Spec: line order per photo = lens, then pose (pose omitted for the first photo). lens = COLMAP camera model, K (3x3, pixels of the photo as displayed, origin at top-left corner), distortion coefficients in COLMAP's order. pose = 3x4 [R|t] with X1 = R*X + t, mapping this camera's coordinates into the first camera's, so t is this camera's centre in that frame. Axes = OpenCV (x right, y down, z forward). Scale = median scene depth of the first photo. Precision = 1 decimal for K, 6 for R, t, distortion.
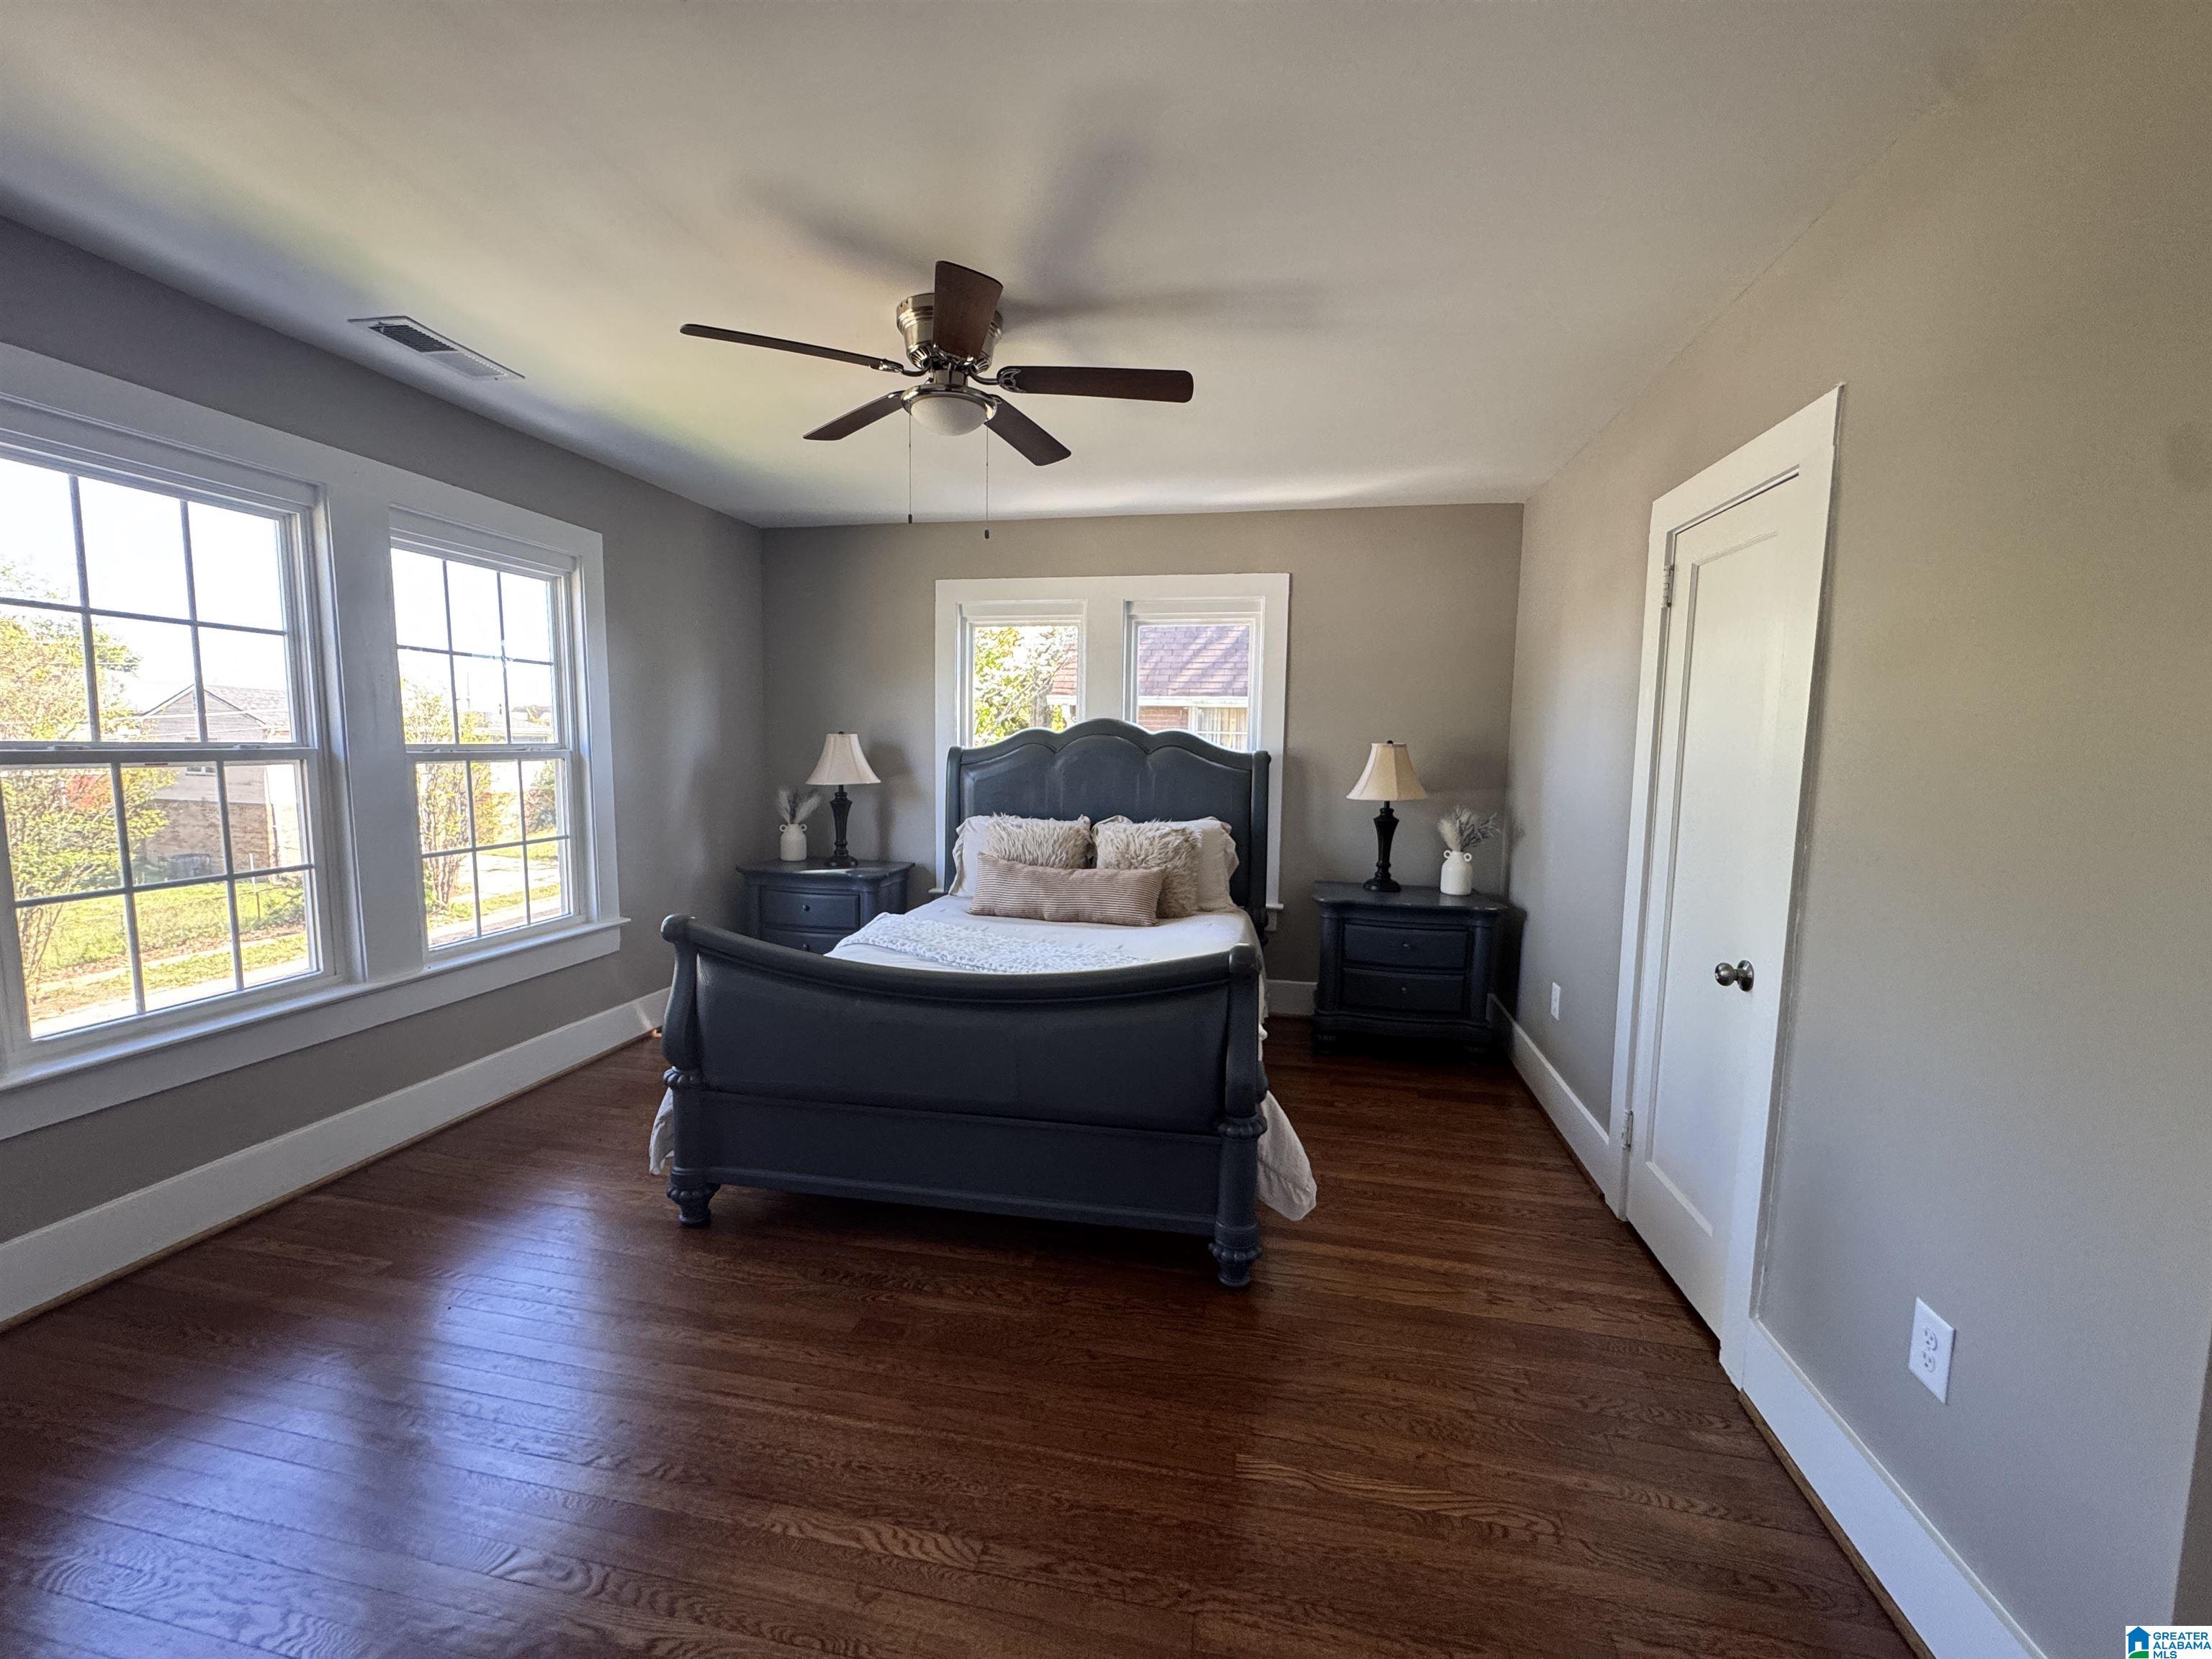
lens RADIAL K [[877.4, 0, 1103.8], [0, 877.4, 829.2], [0, 0, 1]] dist [-0.001101, -0.000051]
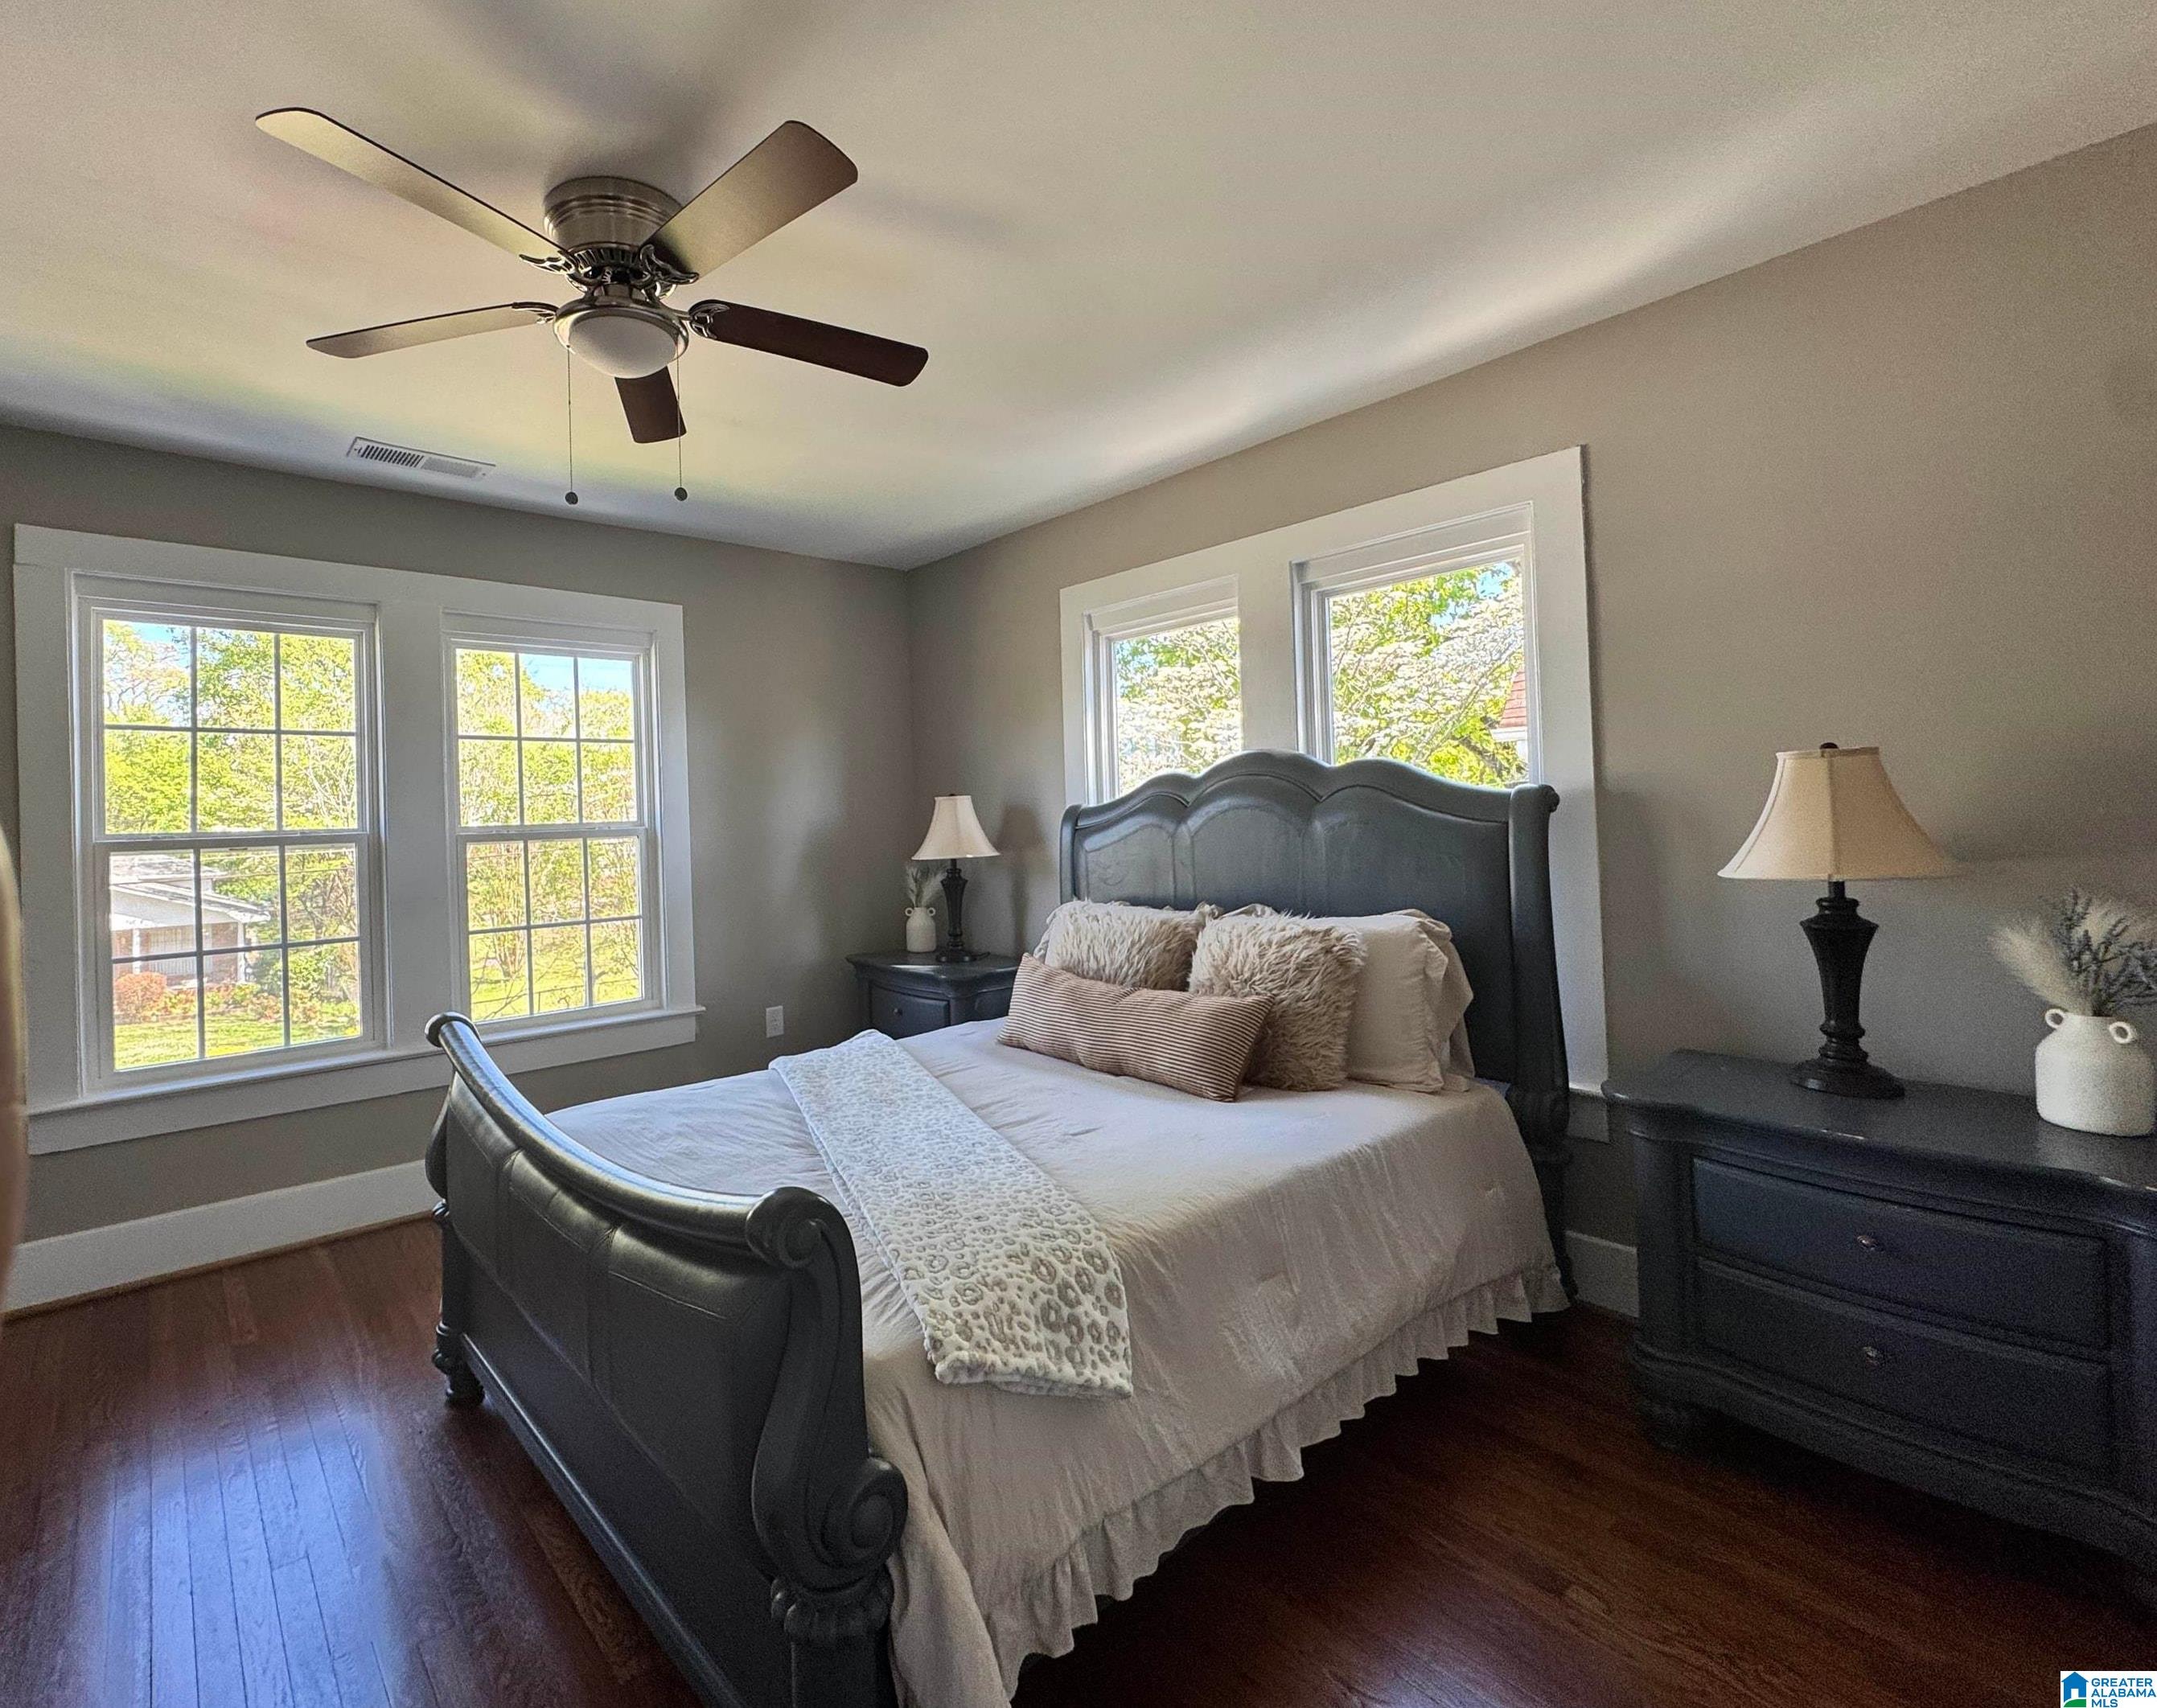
lens RADIAL K [[968.2, 0, 968.3], [0, 968.2, 805.6], [0, 0, 1]] dist [-0.002405, 0.000283]
pose [[0.758427, -0.048265, -0.649968, 0.319324], [-0.020618, 0.994978, -0.097943, -0.014079], [0.651431, 0.087683, 0.753624, 0.367782]]
